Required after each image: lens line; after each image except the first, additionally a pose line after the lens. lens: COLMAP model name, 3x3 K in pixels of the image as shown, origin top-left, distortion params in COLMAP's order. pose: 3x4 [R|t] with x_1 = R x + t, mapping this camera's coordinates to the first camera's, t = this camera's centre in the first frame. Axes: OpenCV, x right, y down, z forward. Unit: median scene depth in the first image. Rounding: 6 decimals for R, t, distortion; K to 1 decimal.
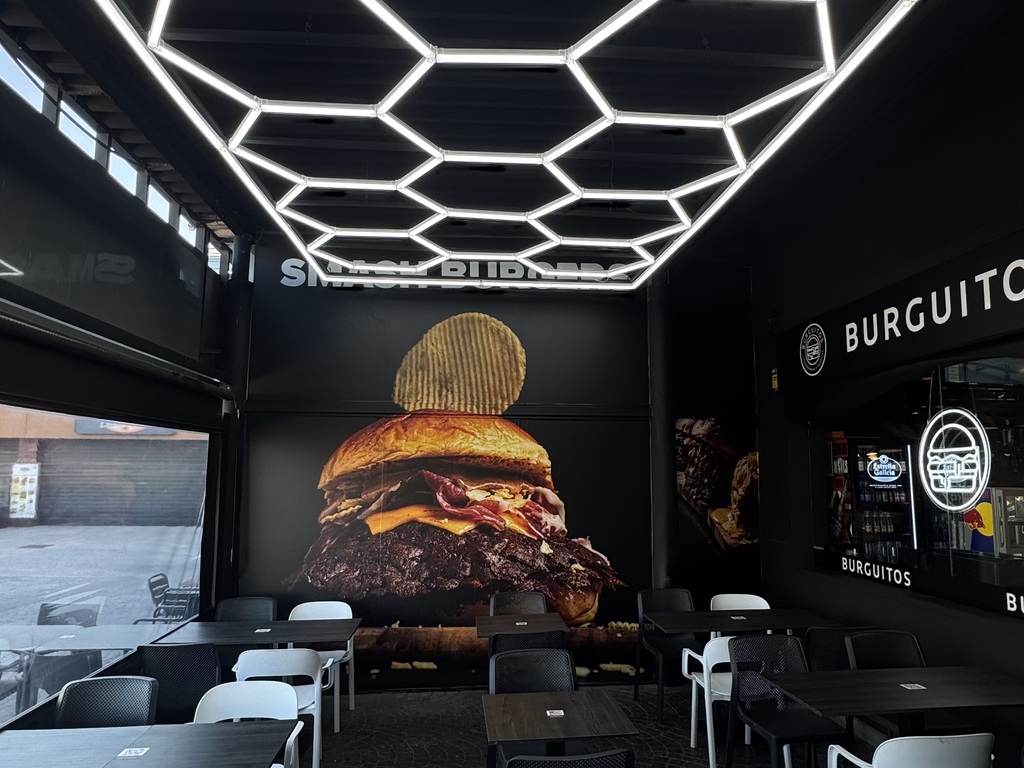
lens RADIAL K [[723.0, 0, 513.5], [0, 723.0, 385.5], [0, 0, 1]] dist [-0.002925, 0.002052]
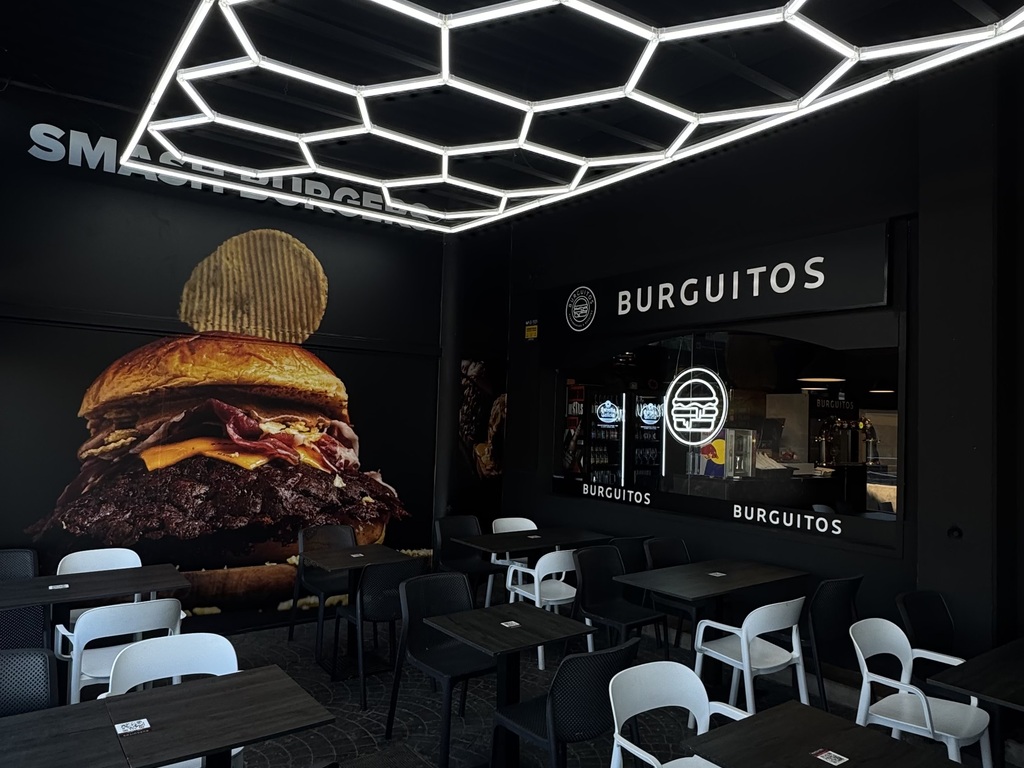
lens RADIAL K [[723.0, 0, 512.4], [0, 723.0, 386.0], [0, 0, 1]] dist [-0.002925, 0.002052]
pose [[0.854867, 0.046447, 0.516763, -0.274266], [-0.091182, 0.993933, 0.061505, 0.012304], [-0.510771, -0.099699, 0.853916, 0.048183]]
